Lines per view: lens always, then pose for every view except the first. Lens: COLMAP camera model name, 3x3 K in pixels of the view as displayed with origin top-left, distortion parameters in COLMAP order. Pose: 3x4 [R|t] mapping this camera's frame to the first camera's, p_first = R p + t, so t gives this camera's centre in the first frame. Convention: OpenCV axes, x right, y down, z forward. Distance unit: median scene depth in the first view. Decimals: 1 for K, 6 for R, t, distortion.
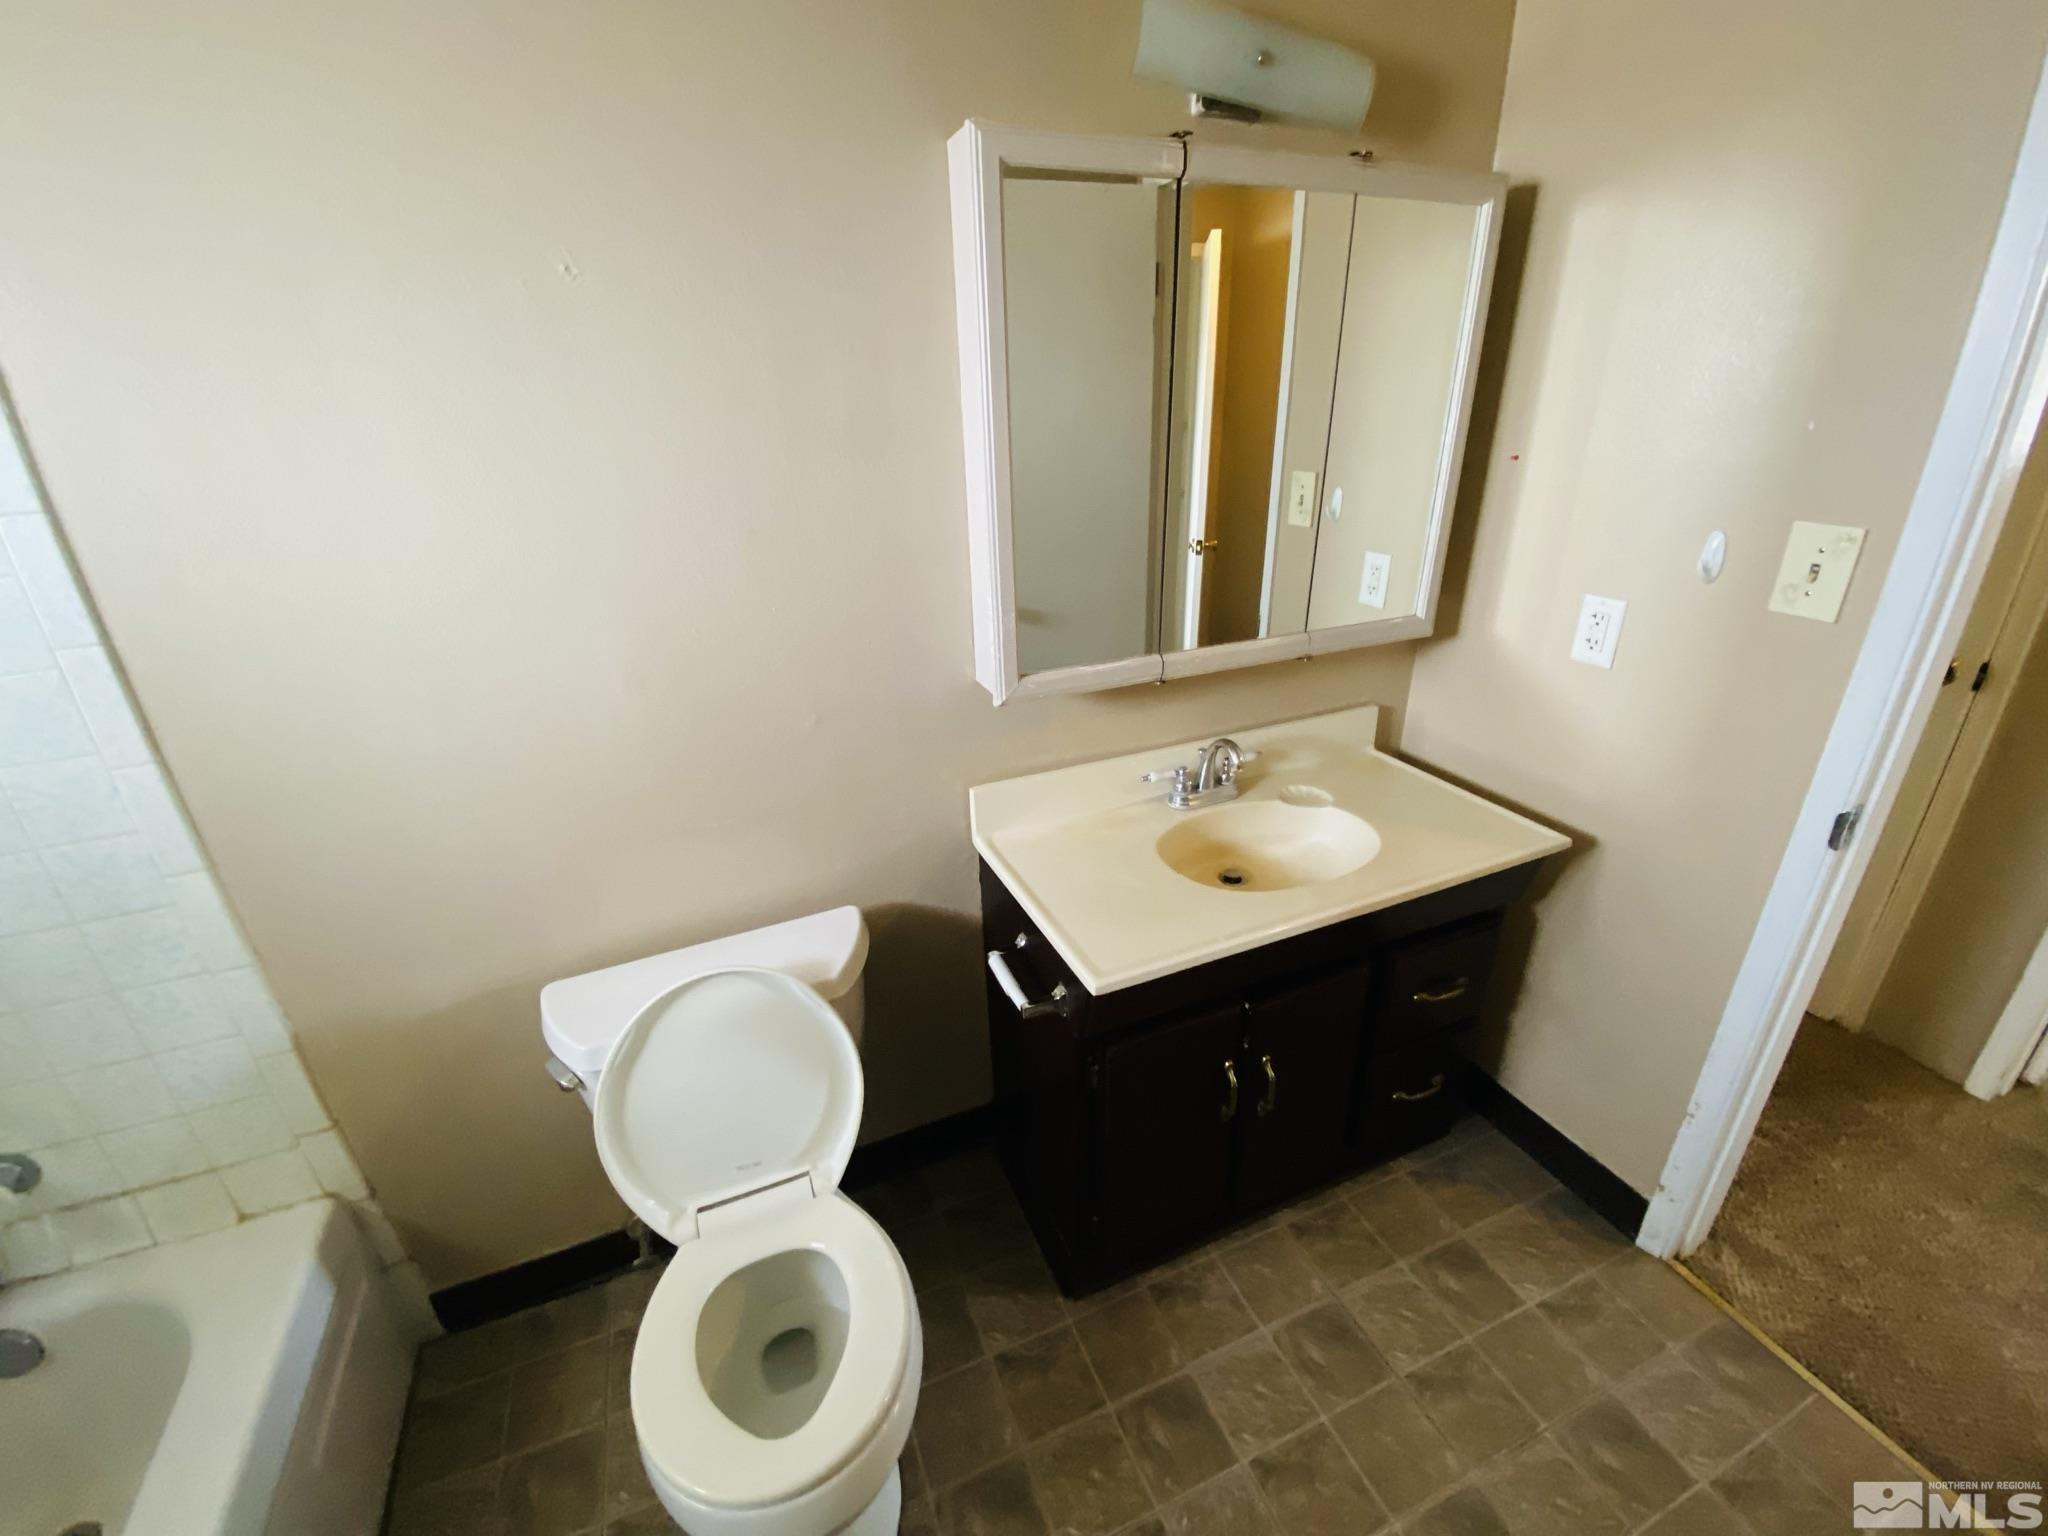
lens RADIAL K [[833.8, 0, 1029.1], [0, 833.8, 762.6], [0, 0, 1]] dist [0.035619, -0.029519]
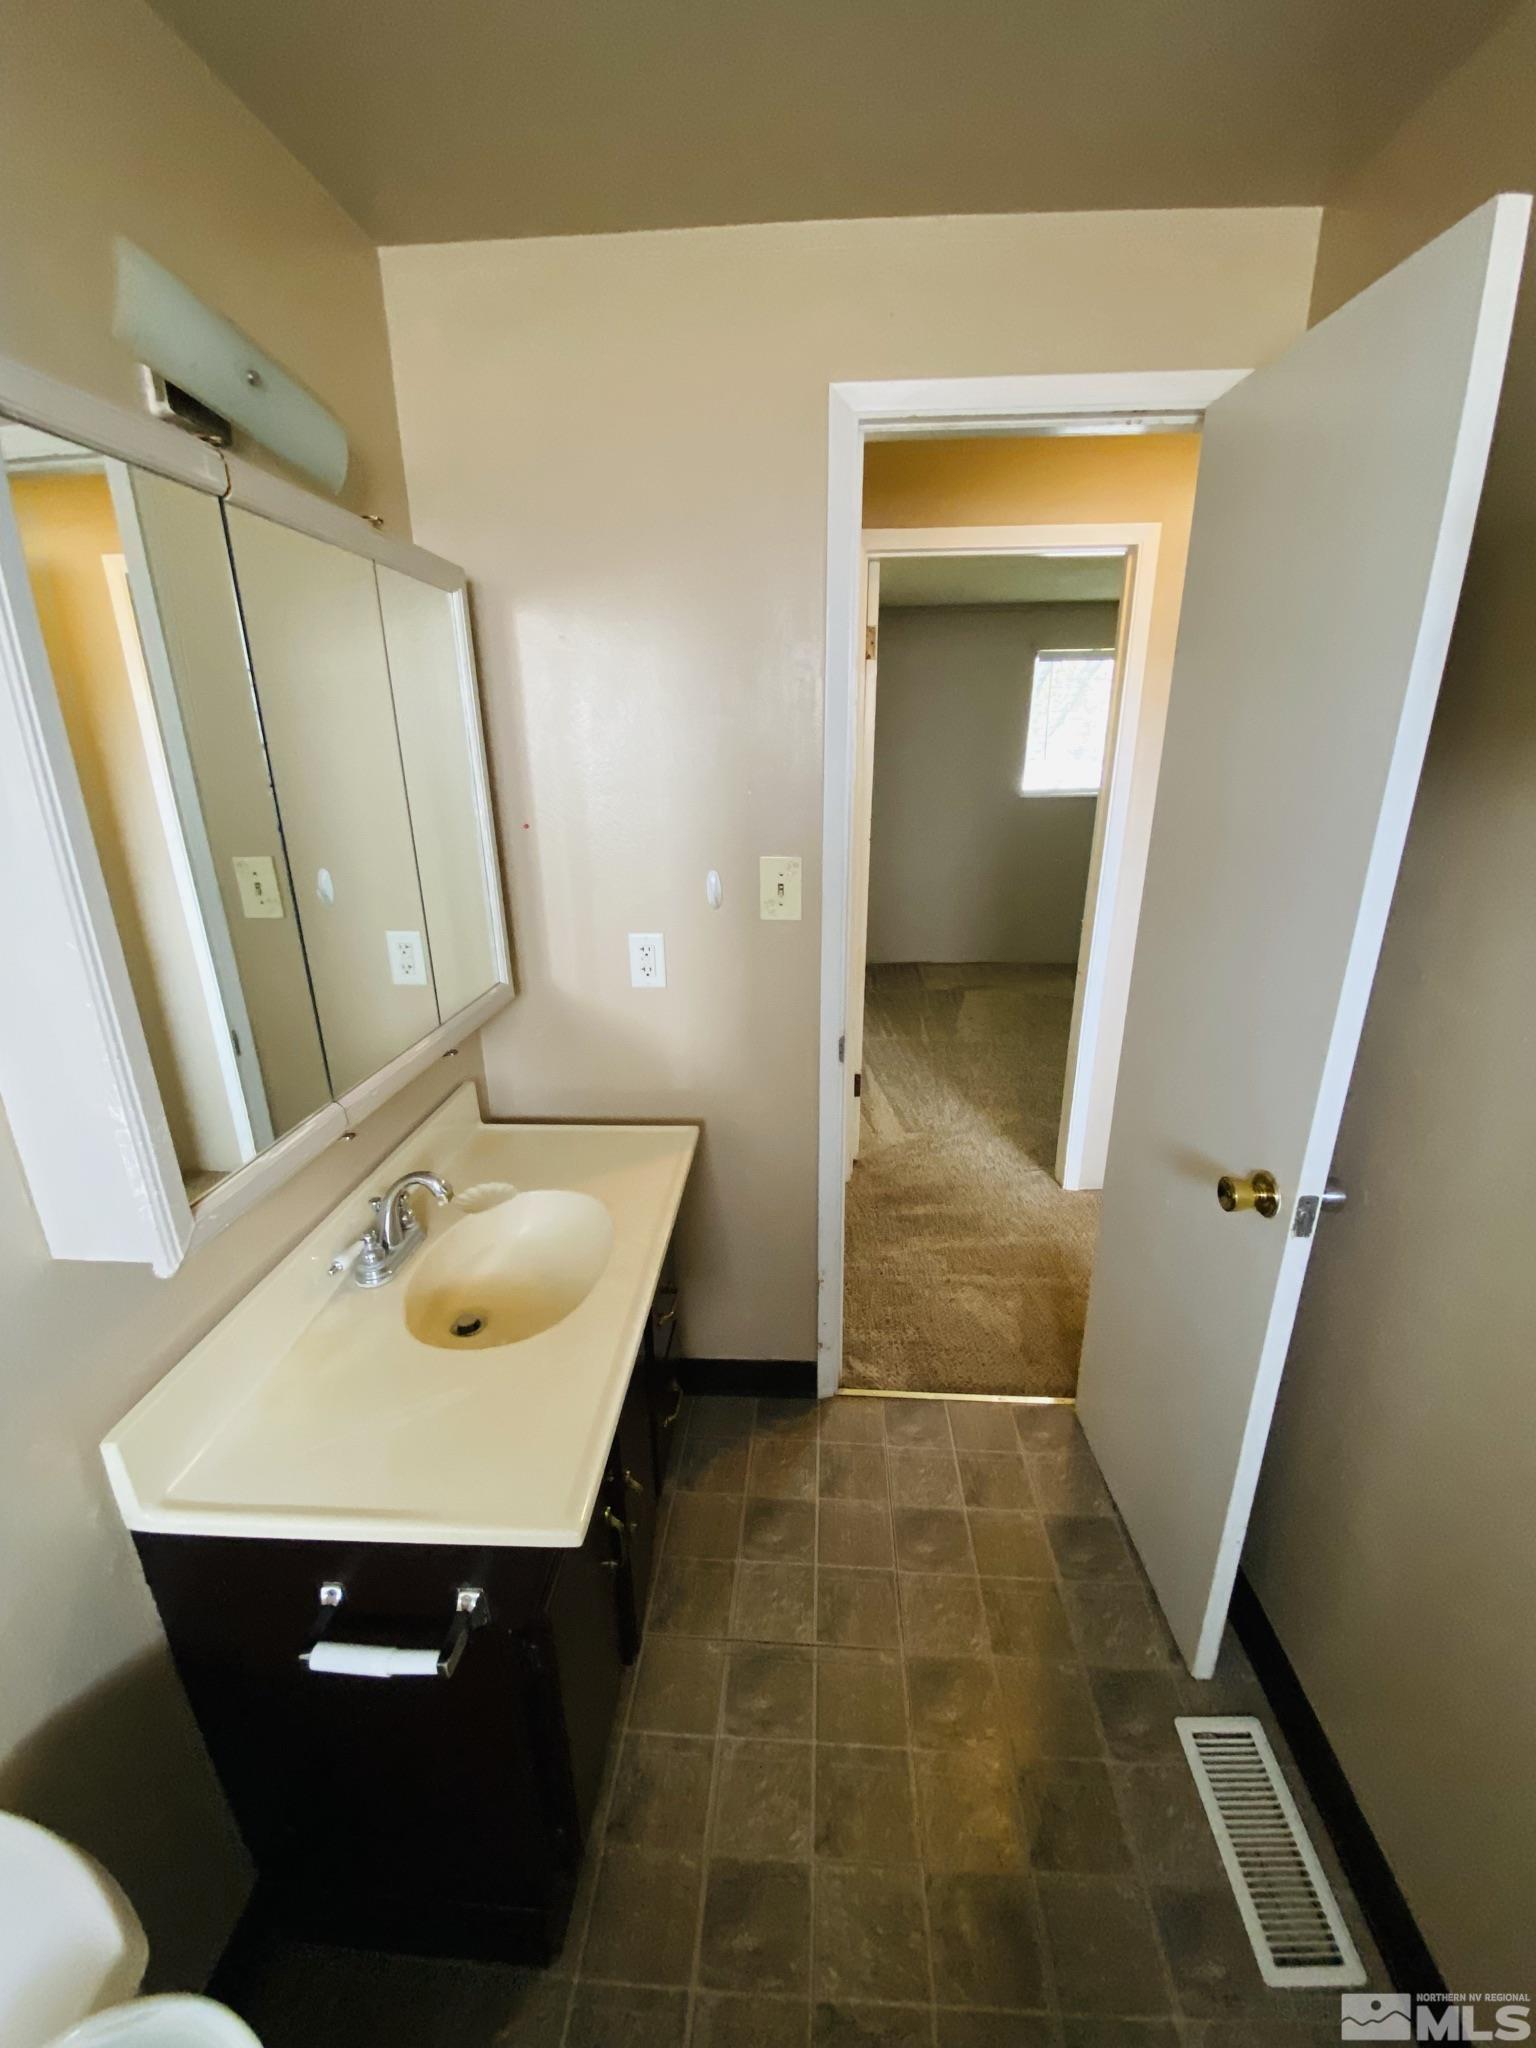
lens RADIAL K [[833.8, 0, 764.6], [0, 833.8, 1016.9], [0, 0, 1]] dist [0.035619, -0.029519]
pose [[0.445695, -0.257051, 0.857485, -0.286652], [0.354311, 0.930318, 0.094724, -0.132735], [-0.822083, 0.261598, 0.505714, 0.278581]]
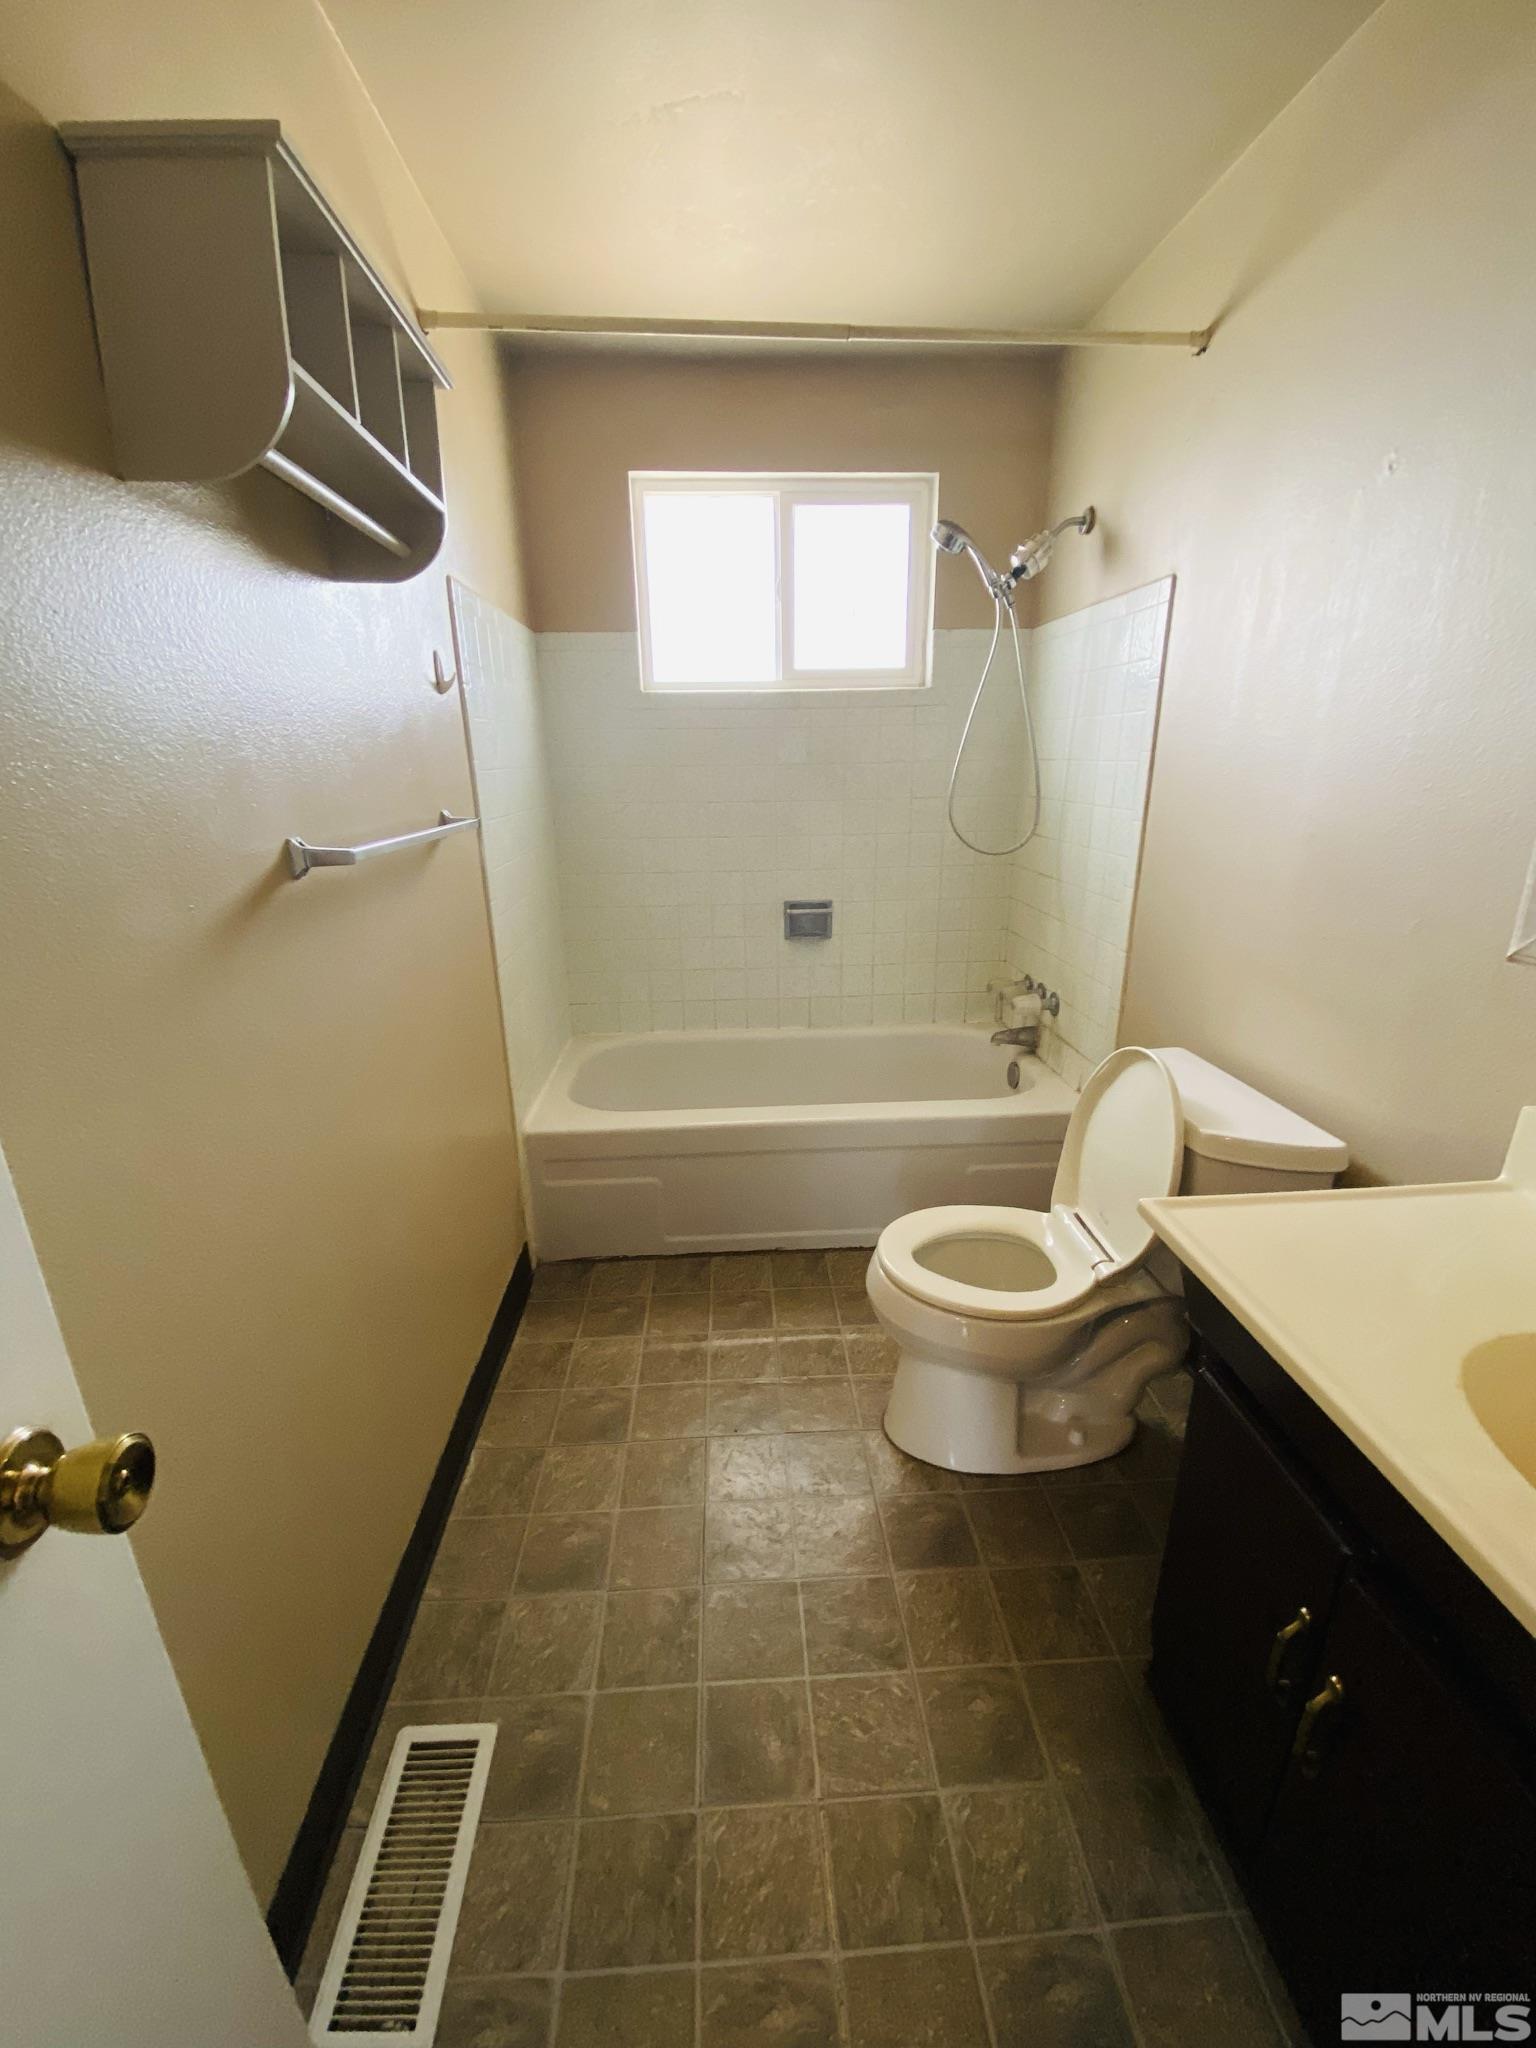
lens RADIAL K [[833.8, 0, 764.6], [0, 833.8, 1016.9], [0, 0, 1]] dist [0.035619, -0.029519]
pose [[-0.342068, 0.312044, -0.886351, 0.707545], [-0.345409, 0.835461, 0.427431, -0.099578], [0.873889, 0.452365, -0.178002, 0.557612]]
